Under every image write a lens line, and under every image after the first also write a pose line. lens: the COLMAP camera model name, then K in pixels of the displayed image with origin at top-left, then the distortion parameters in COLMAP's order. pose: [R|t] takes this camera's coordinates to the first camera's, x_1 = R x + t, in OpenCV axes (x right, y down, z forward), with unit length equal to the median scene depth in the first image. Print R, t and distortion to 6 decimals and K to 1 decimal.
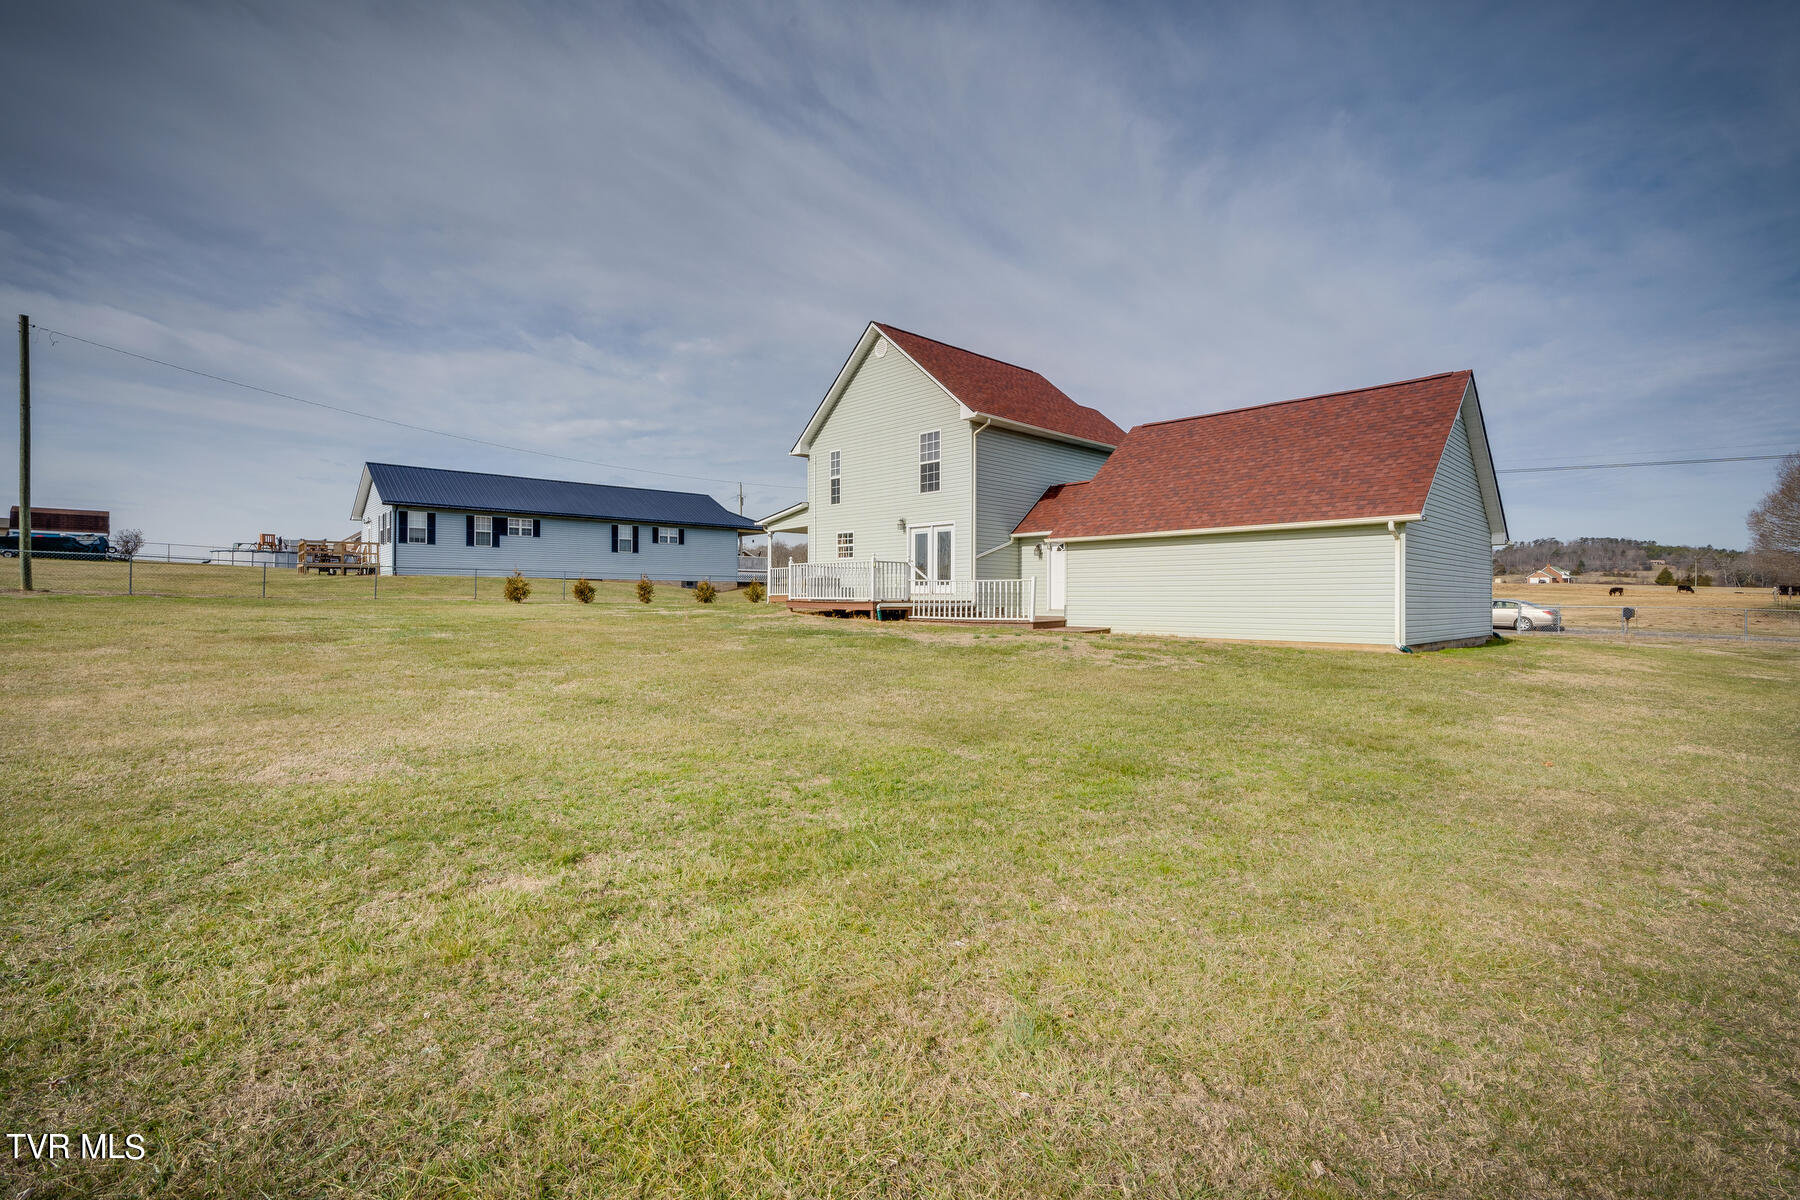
lens RADIAL K [[828.8, 0, 902.8], [0, 828.8, 602.8], [0, 0, 1]] dist [-0.021390, -0.000184]
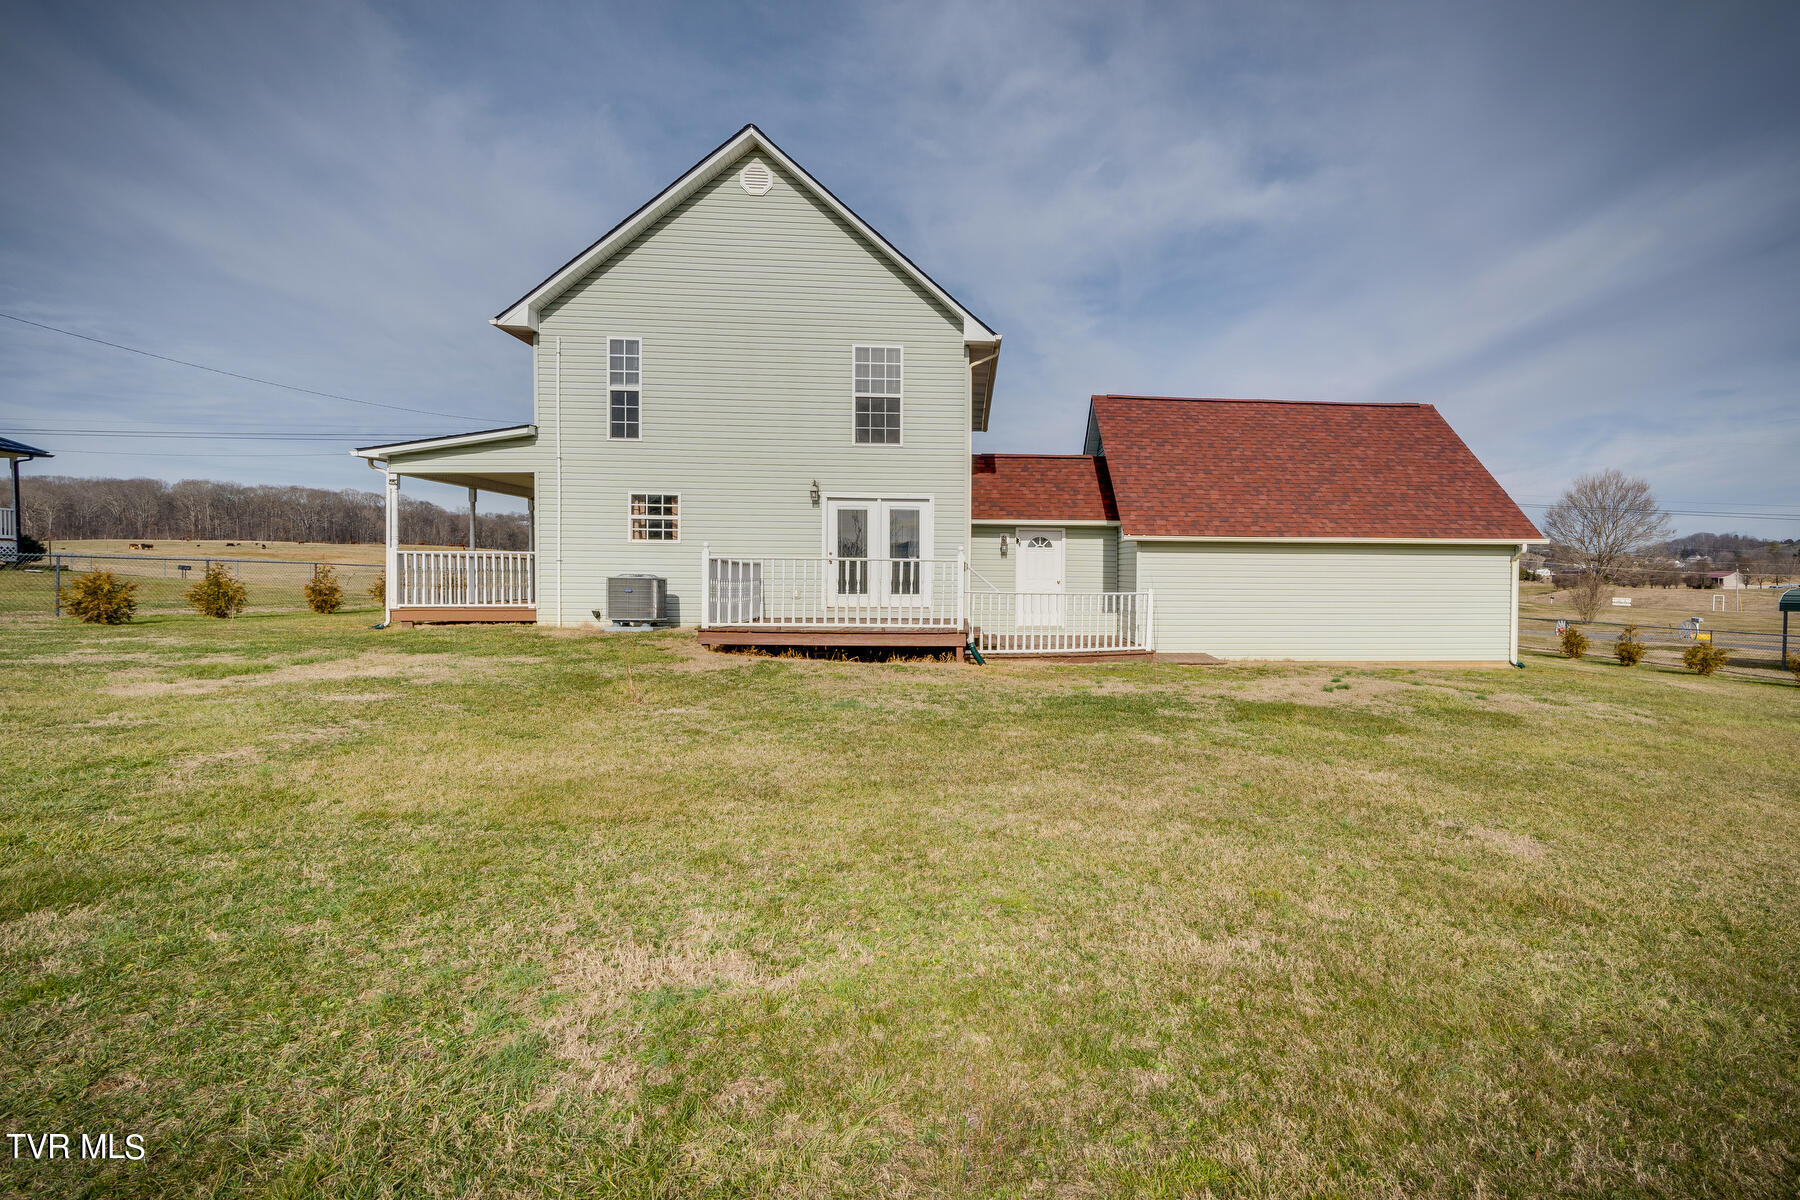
lens RADIAL K [[828.8, 0, 907.9], [0, 828.8, 593.2], [0, 0, 1]] dist [-0.021390, -0.000184]
pose [[0.607427, -0.013314, 0.794264, -0.442761], [-0.000165, 0.999857, 0.016886, -0.032129], [-0.794376, -0.010389, 0.607338, 0.598210]]
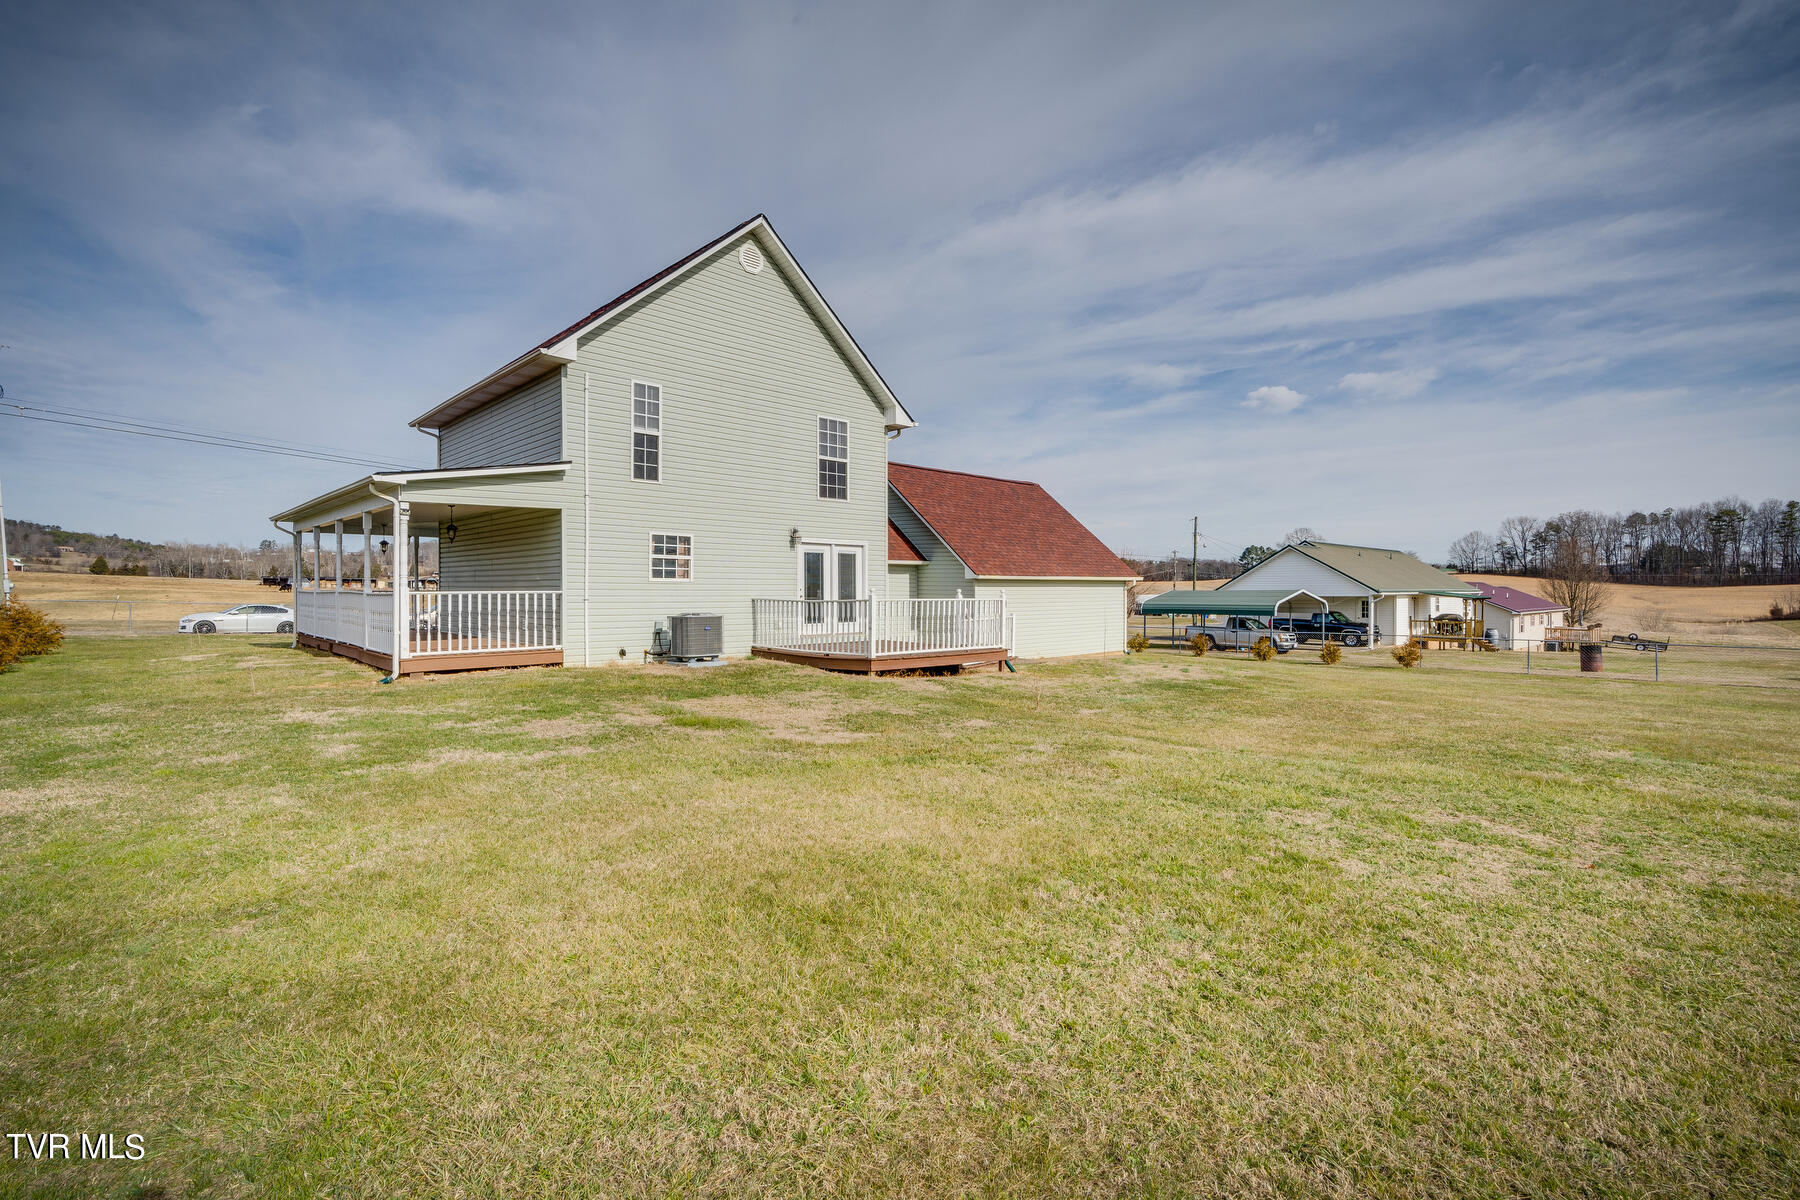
lens RADIAL K [[828.8, 0, 887.1], [0, 828.8, 590.4], [0, 0, 1]] dist [-0.021390, -0.000184]
pose [[-0.030504, -0.007270, 0.999508, -0.714152], [0.004695, 0.999961, 0.007417, -0.055430], [-0.999524, 0.004919, -0.030469, 0.964530]]
